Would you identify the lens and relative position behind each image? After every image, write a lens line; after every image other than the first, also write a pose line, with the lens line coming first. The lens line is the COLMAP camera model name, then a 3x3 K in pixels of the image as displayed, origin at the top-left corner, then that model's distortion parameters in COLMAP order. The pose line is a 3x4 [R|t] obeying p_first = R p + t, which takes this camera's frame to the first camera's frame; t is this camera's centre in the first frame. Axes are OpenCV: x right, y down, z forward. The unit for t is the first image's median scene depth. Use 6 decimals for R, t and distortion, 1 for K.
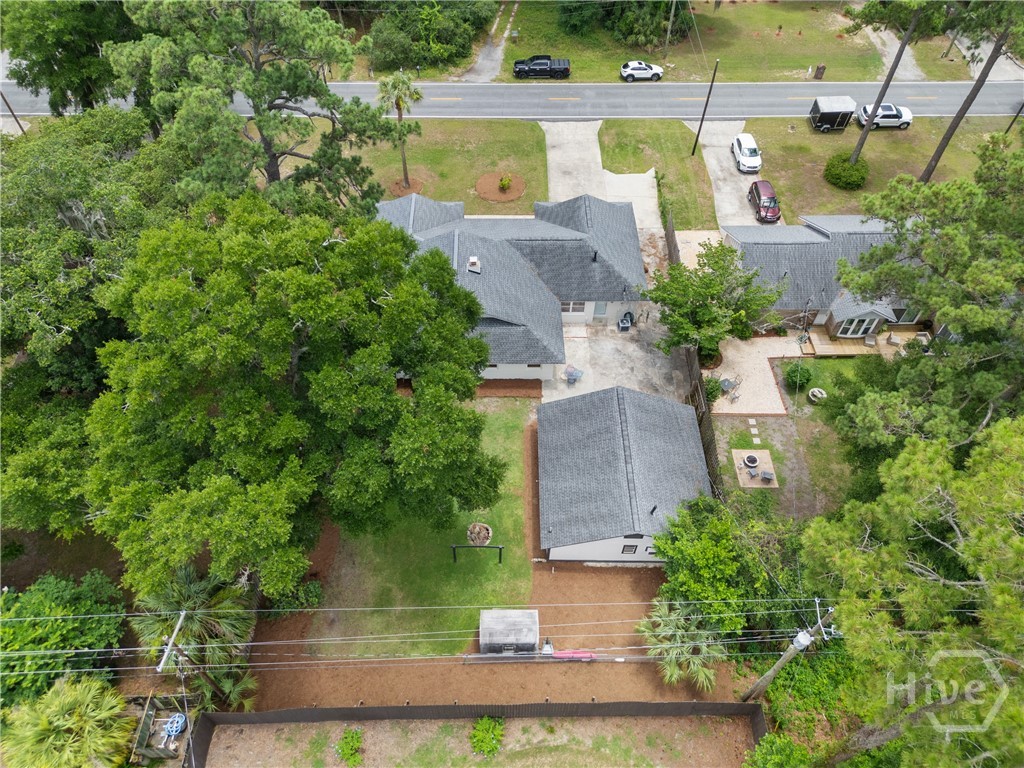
lens RADIAL K [[759.6, 0, 512.0], [0, 759.6, 384.0], [0, 0, 1]] dist [0.007145, 0.000412]
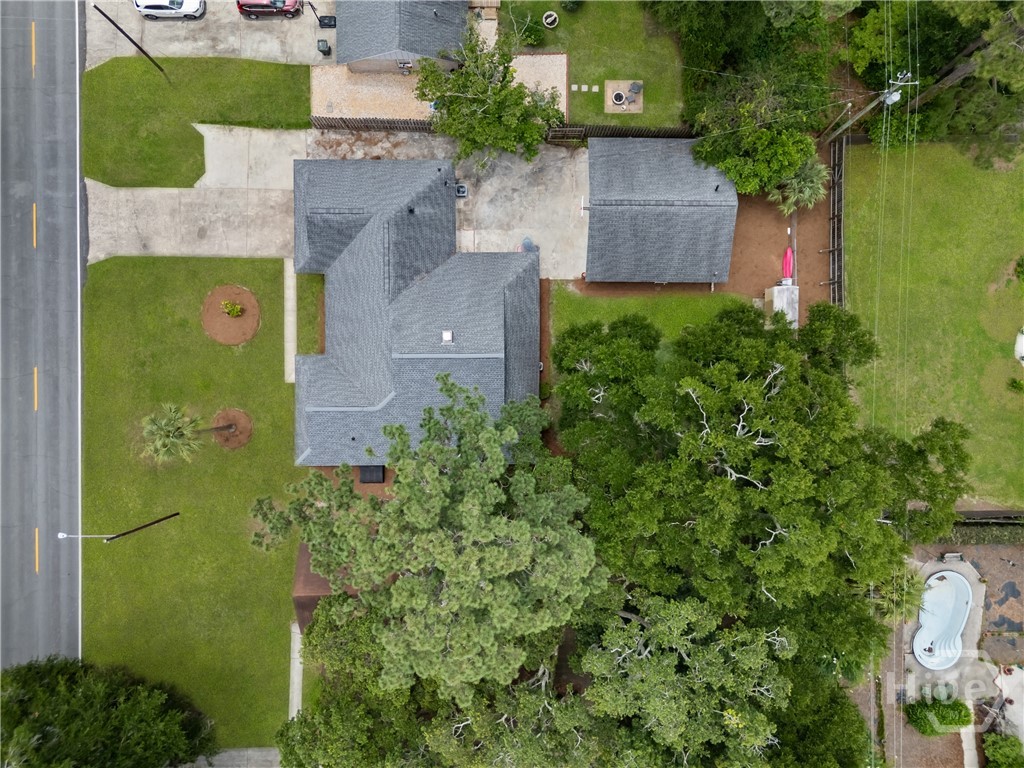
lens RADIAL K [[759.6, 0, 512.0], [0, 759.6, 384.0], [0, 0, 1]] dist [0.007145, 0.000412]
pose [[0.013786, -0.999890, 0.005500, -0.103820], [0.763356, 0.014077, 0.645825, -0.641636], [-0.645831, -0.004705, 0.763466, 0.199482]]
